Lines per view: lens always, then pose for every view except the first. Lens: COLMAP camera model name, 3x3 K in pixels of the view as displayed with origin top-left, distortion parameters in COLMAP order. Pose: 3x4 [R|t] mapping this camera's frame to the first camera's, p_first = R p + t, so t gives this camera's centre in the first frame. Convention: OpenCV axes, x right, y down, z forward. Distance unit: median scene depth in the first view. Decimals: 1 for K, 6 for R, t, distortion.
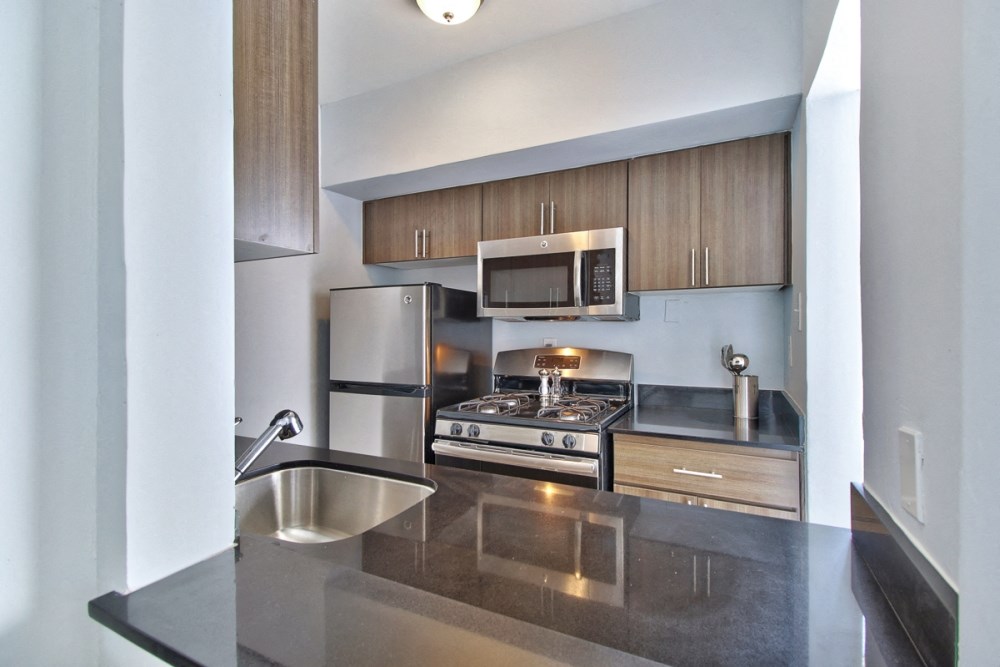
lens RADIAL K [[459.1, 0, 500.6], [0, 459.1, 330.7], [0, 0, 1]] dist [0.005323, -0.000980]
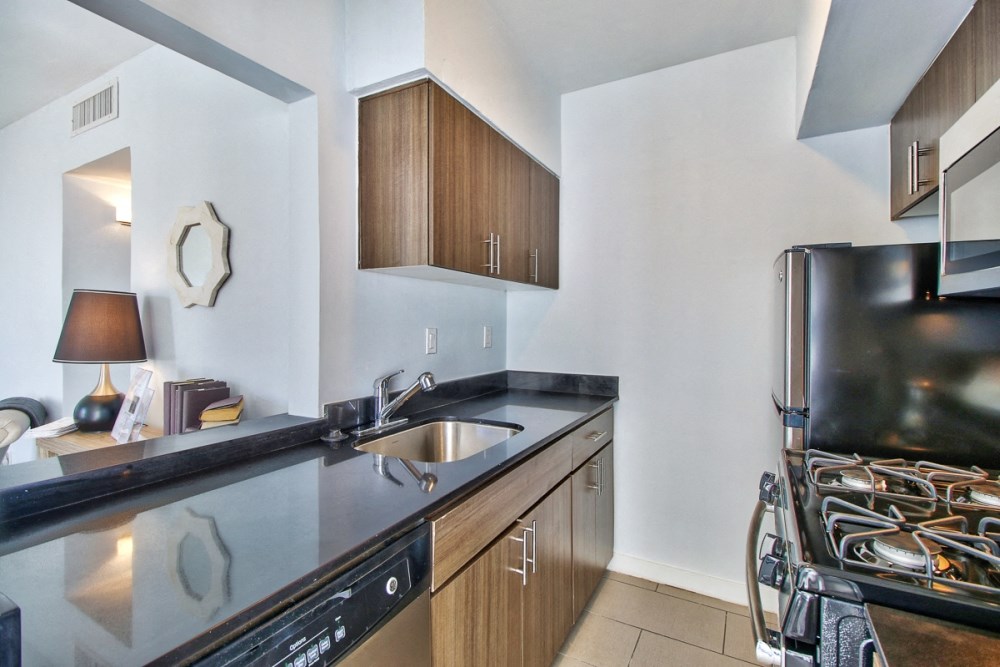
lens RADIAL K [[459.1, 0, 500.7], [0, 459.1, 326.3], [0, 0, 1]] dist [0.005323, -0.000980]
pose [[-0.024702, 0.005248, -0.999681, 1.069297], [-0.006561, 0.999964, 0.005411, 0.008109], [0.999673, 0.006692, -0.024666, 1.343247]]
